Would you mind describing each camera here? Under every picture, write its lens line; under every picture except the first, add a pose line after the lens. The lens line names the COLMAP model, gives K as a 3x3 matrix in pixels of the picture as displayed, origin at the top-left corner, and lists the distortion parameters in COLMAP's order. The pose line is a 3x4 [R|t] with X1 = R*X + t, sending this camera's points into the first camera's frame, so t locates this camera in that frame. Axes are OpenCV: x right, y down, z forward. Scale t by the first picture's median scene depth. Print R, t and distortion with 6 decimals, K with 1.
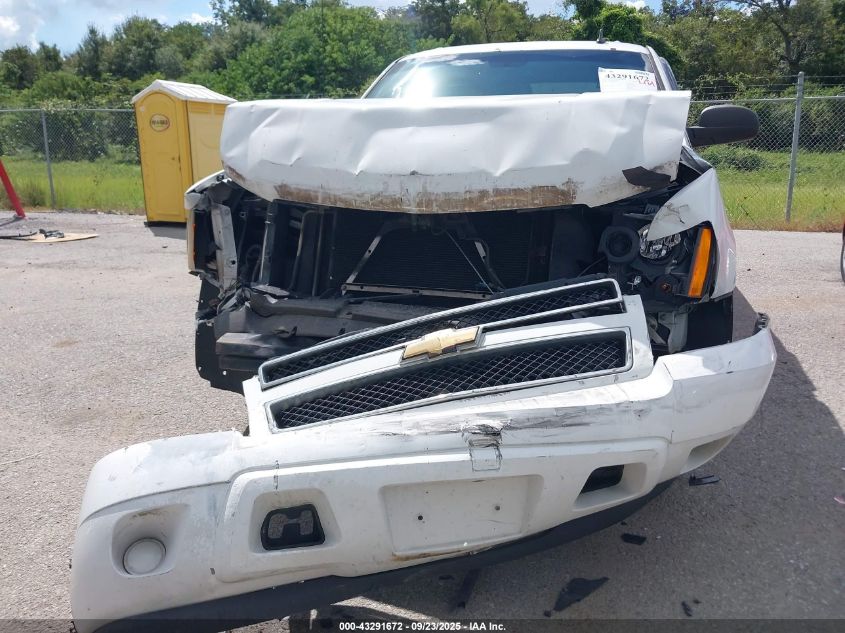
lens RADIAL K [[634.0, 0, 422.5], [0, 634.0, 316.5], [0, 0, 1]] dist [0.021888, 0.003417]
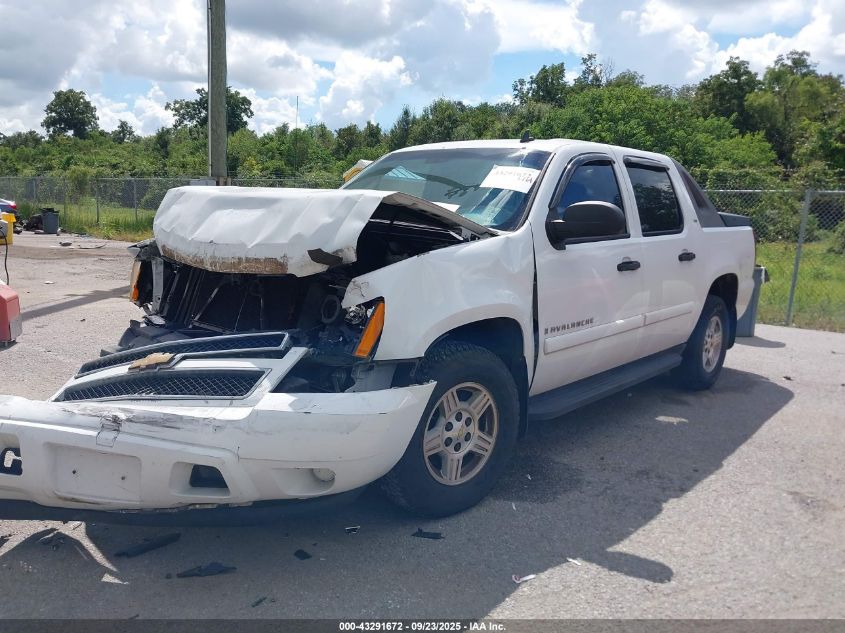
lens RADIAL K [[634.0, 0, 422.5], [0, 634.0, 316.5], [0, 0, 1]] dist [0.021888, 0.003417]
pose [[0.921431, 0.112120, -0.372013, 0.996118], [-0.151882, 0.985215, -0.079262, -0.030950], [0.357626, 0.129537, 0.924837, -0.084240]]
